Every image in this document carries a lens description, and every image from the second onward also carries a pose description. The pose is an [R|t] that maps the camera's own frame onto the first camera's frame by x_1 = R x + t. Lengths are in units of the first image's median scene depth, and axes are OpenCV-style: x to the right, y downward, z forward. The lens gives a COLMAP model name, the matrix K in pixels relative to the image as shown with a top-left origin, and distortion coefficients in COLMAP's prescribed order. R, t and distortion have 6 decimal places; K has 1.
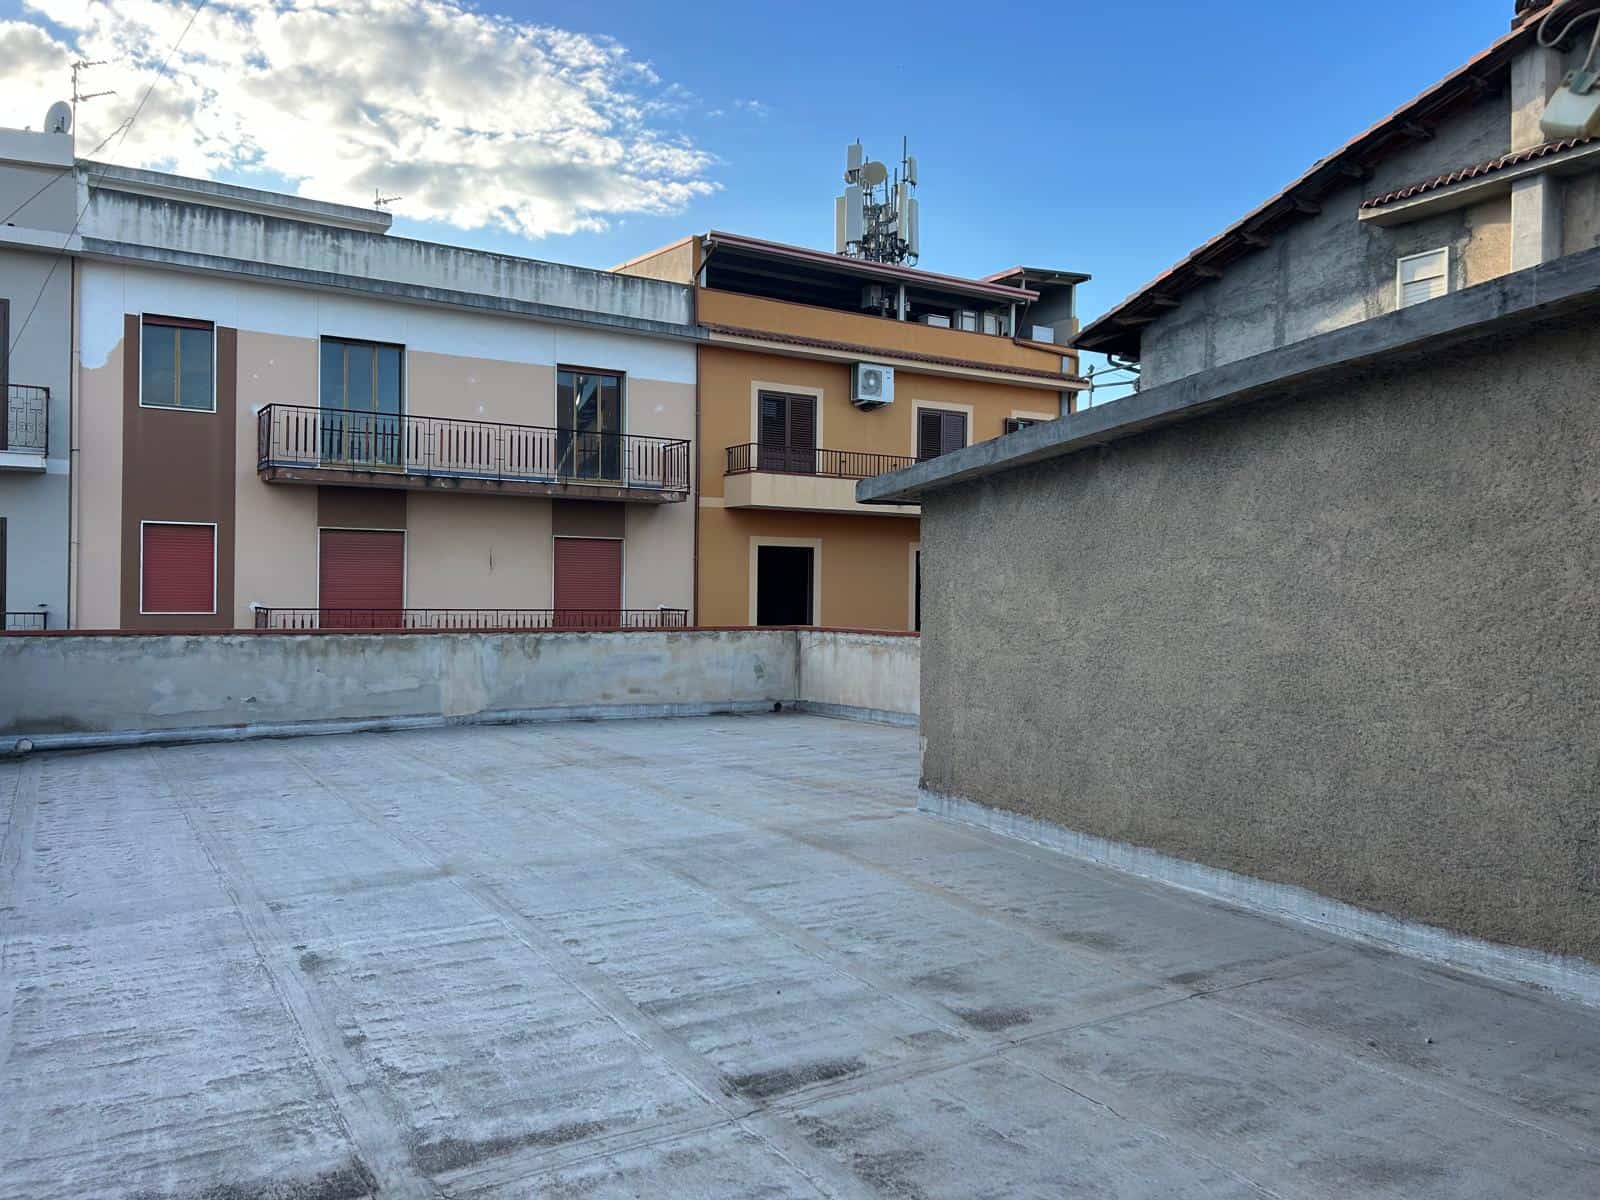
lens RADIAL K [[1175.4, 0, 800.0], [0, 1175.4, 600.0], [0, 0, 1]] dist [0.060116, -0.035705]
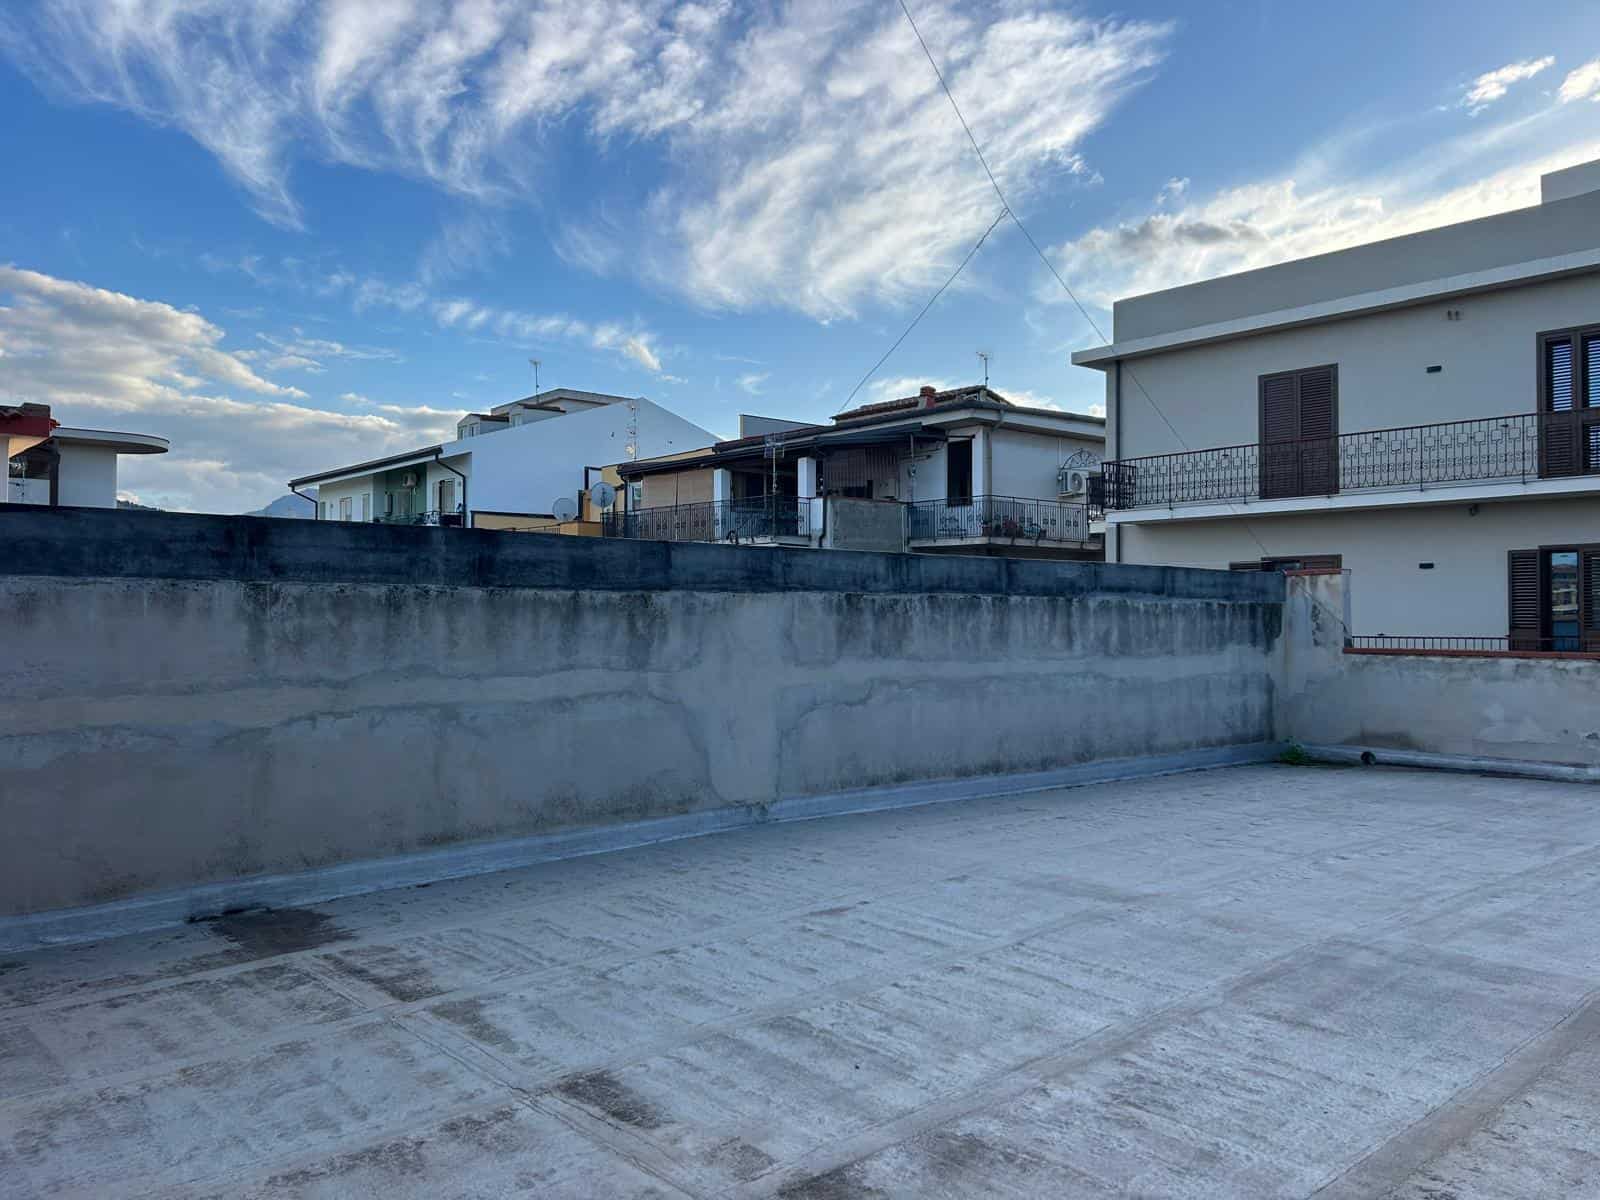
lens RADIAL K [[1175.4, 0, 800.0], [0, 1175.4, 600.0], [0, 0, 1]] dist [0.060116, -0.035705]
pose [[0.202279, -0.025334, -0.979000, 0.815205], [-0.003429, 0.999641, -0.026577, 0.034423], [0.979322, 0.008733, 0.202120, 0.830186]]
